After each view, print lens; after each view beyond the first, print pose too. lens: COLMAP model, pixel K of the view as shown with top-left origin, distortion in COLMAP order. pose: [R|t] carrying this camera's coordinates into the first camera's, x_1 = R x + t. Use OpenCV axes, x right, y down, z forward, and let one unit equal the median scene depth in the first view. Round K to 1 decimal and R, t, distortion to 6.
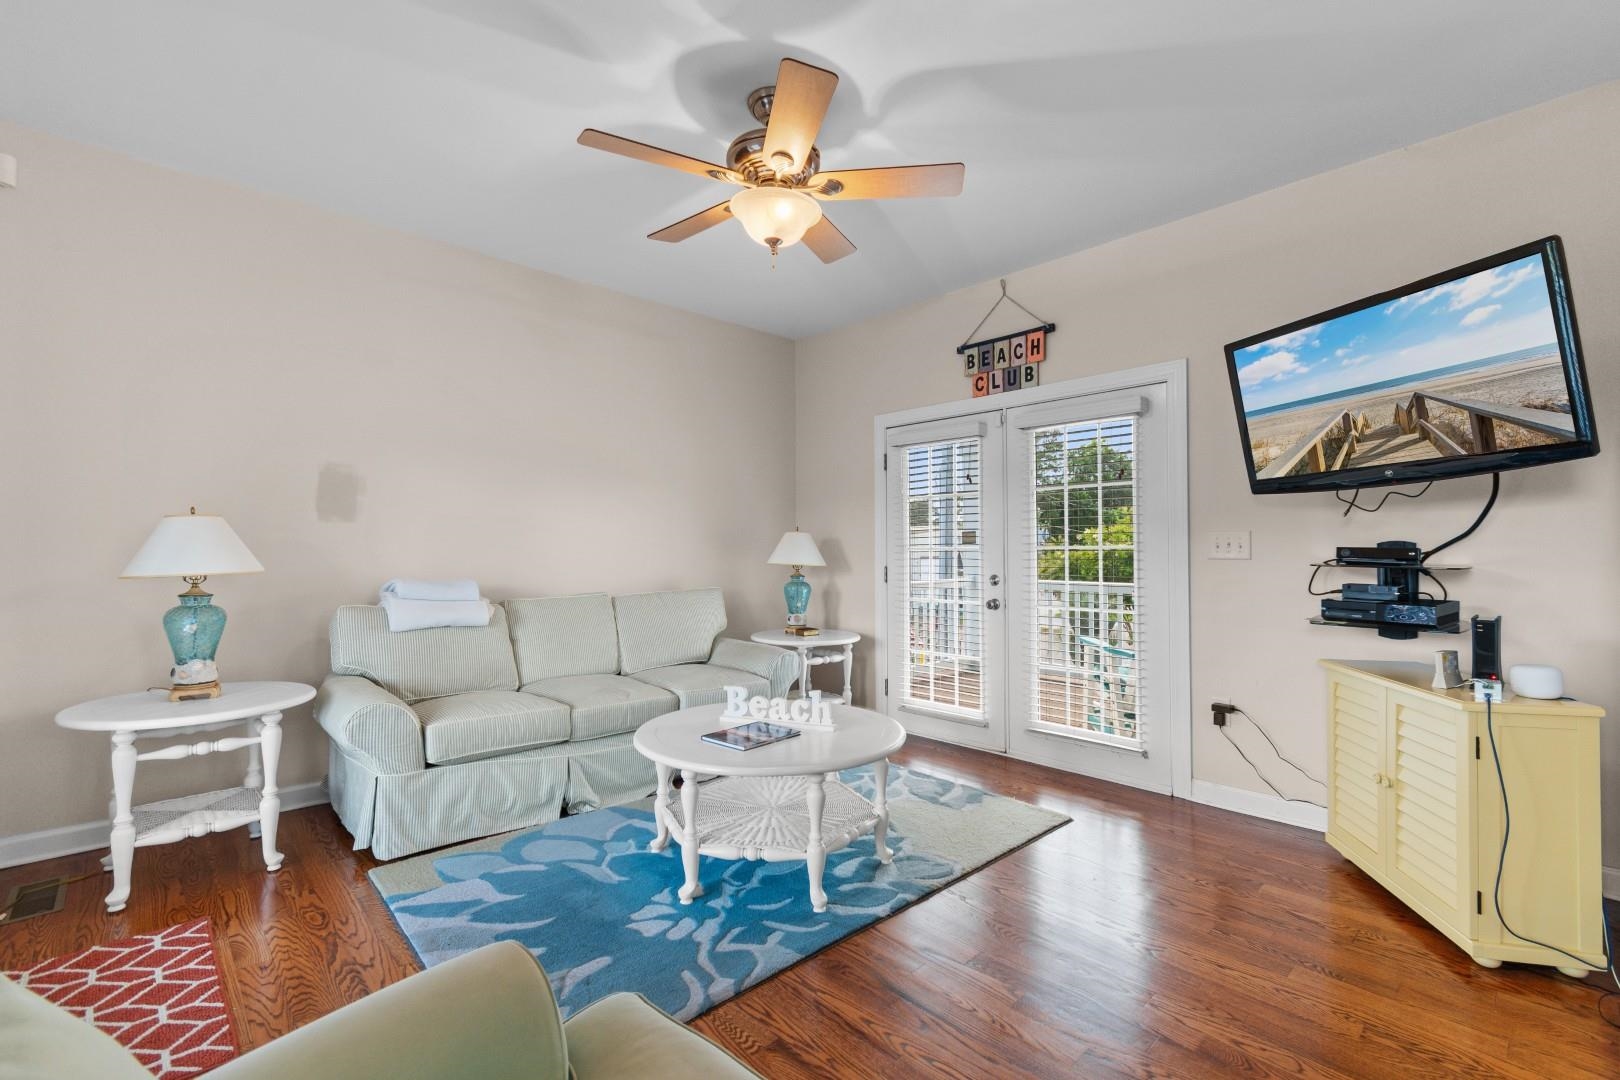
lens RADIAL K [[705.1, 0, 811.5], [0, 705.1, 534.1], [0, 0, 1]] dist [-0.000146, -0.000149]
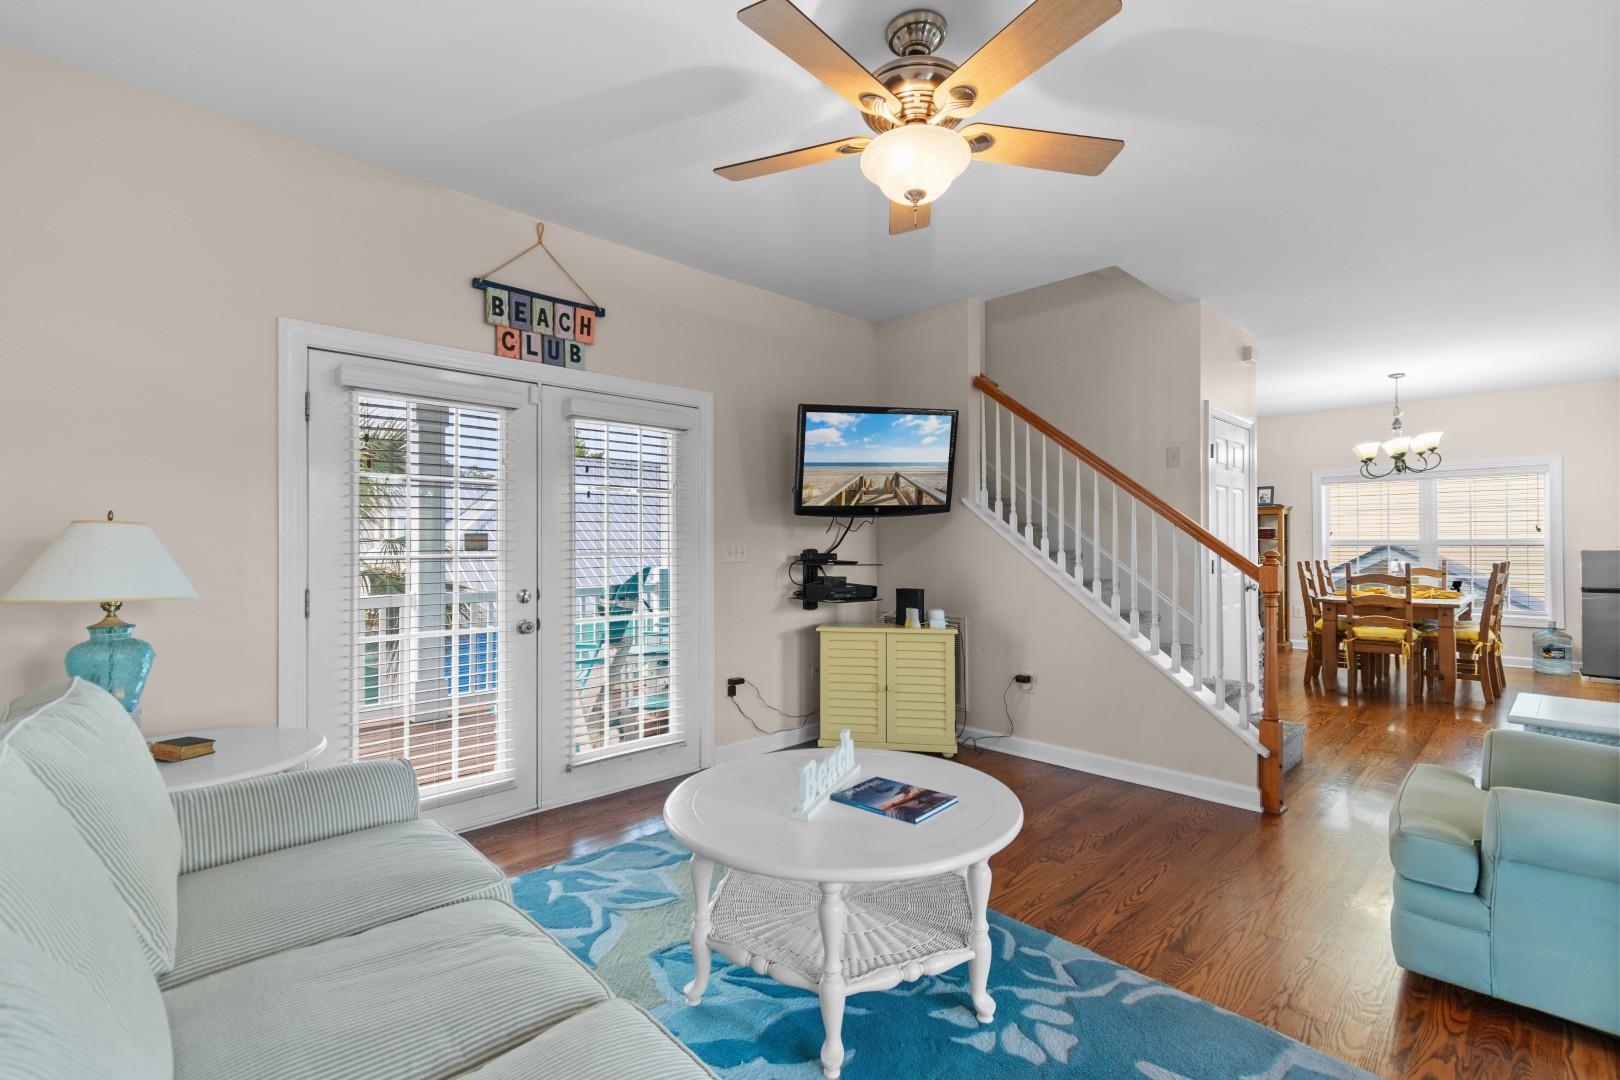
lens RADIAL K [[727.5, 0, 808.1], [0, 727.5, 541.2], [0, 0, 1]] dist [0.000121, -0.000504]
pose [[-0.011436, 0.000698, 0.999934, -0.586899], [-0.033306, 0.999445, -0.001079, -0.006721], [-0.999380, -0.033316, -0.011407, 0.721671]]
